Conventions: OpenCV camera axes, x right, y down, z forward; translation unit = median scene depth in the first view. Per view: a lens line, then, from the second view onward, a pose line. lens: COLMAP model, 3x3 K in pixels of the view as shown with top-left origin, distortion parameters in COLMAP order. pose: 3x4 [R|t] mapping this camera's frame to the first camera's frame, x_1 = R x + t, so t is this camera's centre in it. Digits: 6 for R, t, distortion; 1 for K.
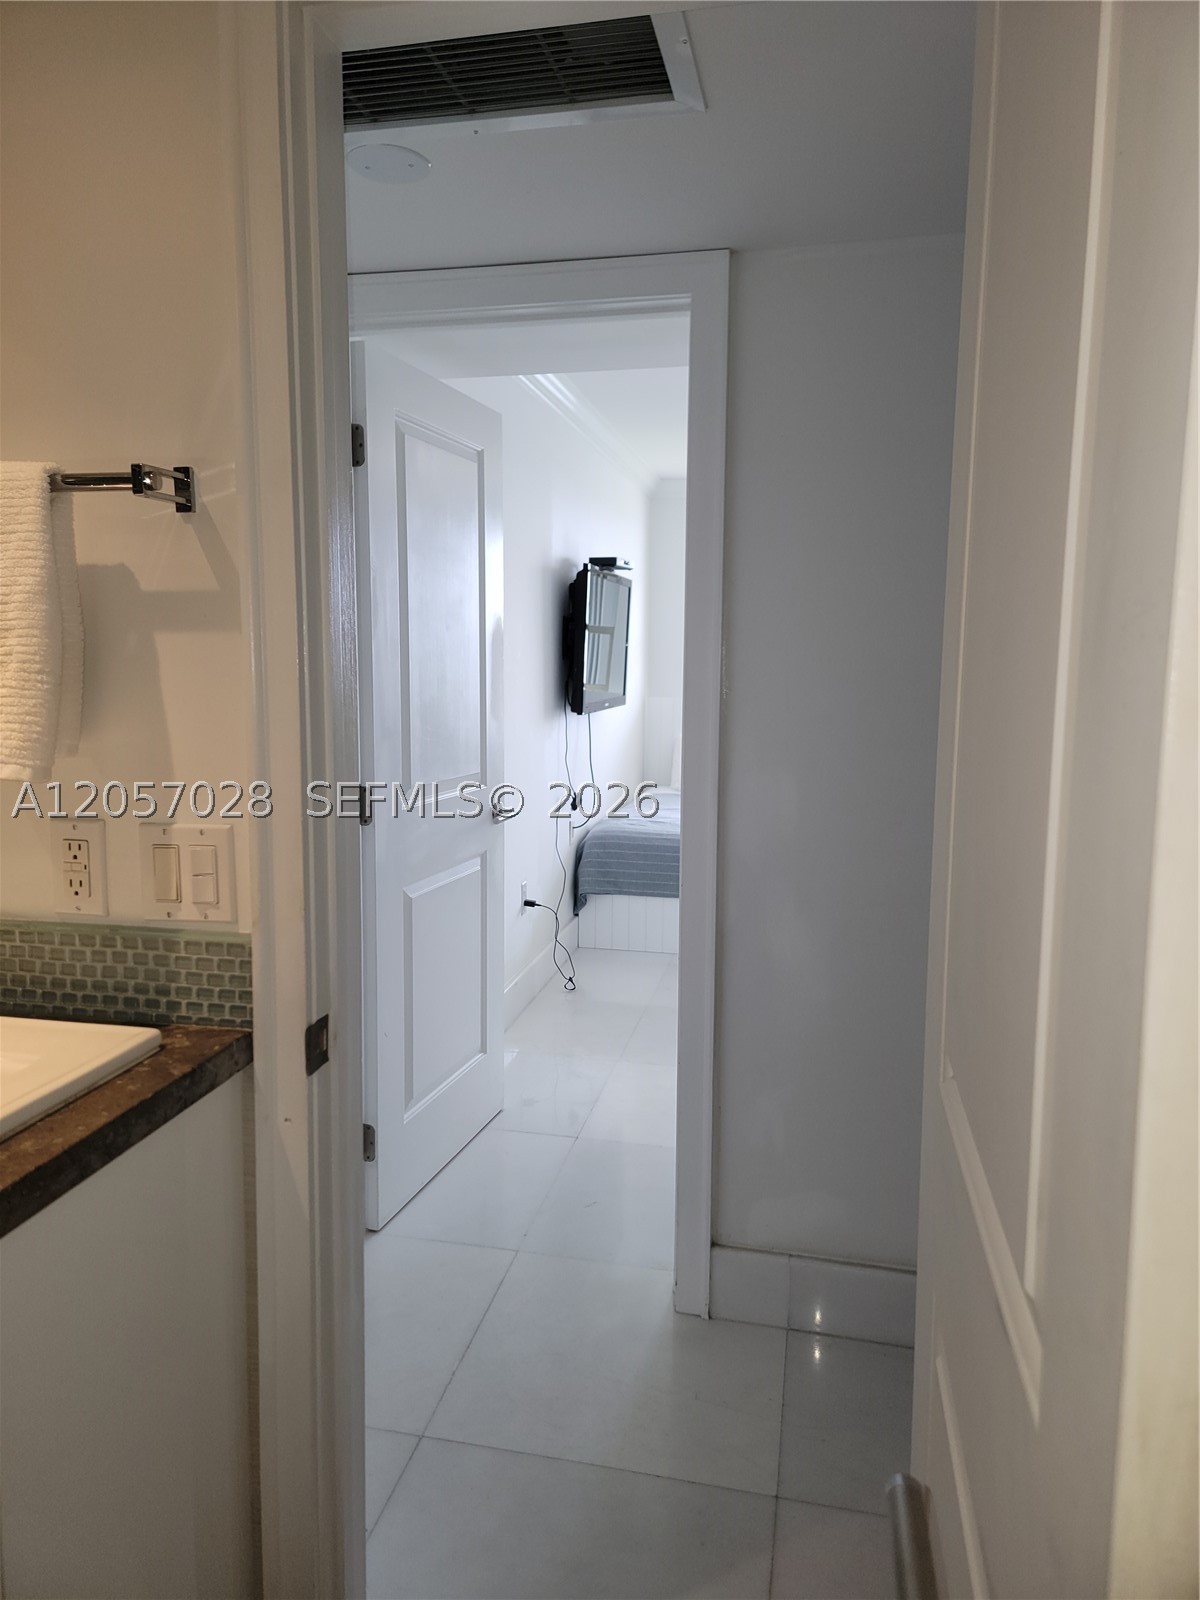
lens RADIAL K [[1106.6, 0, 603.4], [0, 1106.6, 808.6], [0, 0, 1]] dist [0.062982, -0.049804]
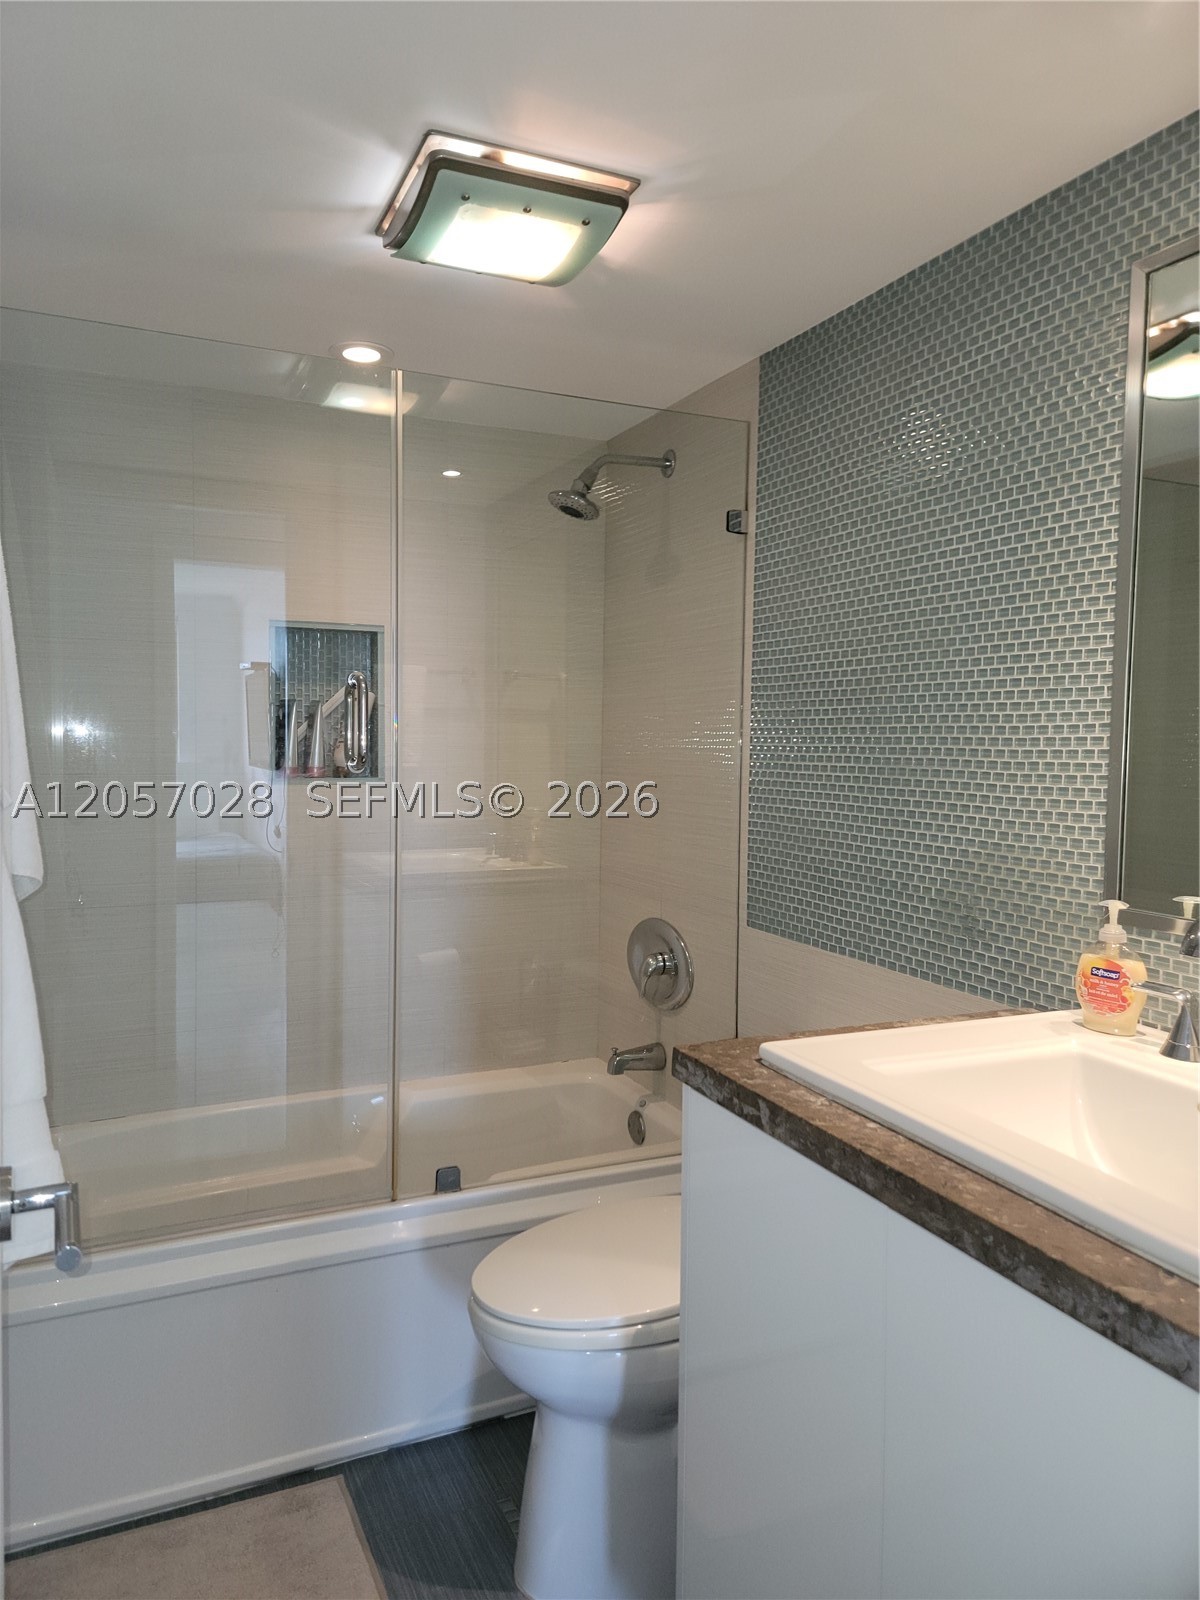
lens RADIAL K [[1106.6, 0, 588.4], [0, 1106.6, 796.0], [0, 0, 1]] dist [0.062982, -0.049804]
pose [[-0.812795, 0.012657, -0.582412, 0.261182], [-0.097581, 0.982680, 0.157538, -0.127018], [0.574318, 0.184878, -0.797483, 1.155714]]
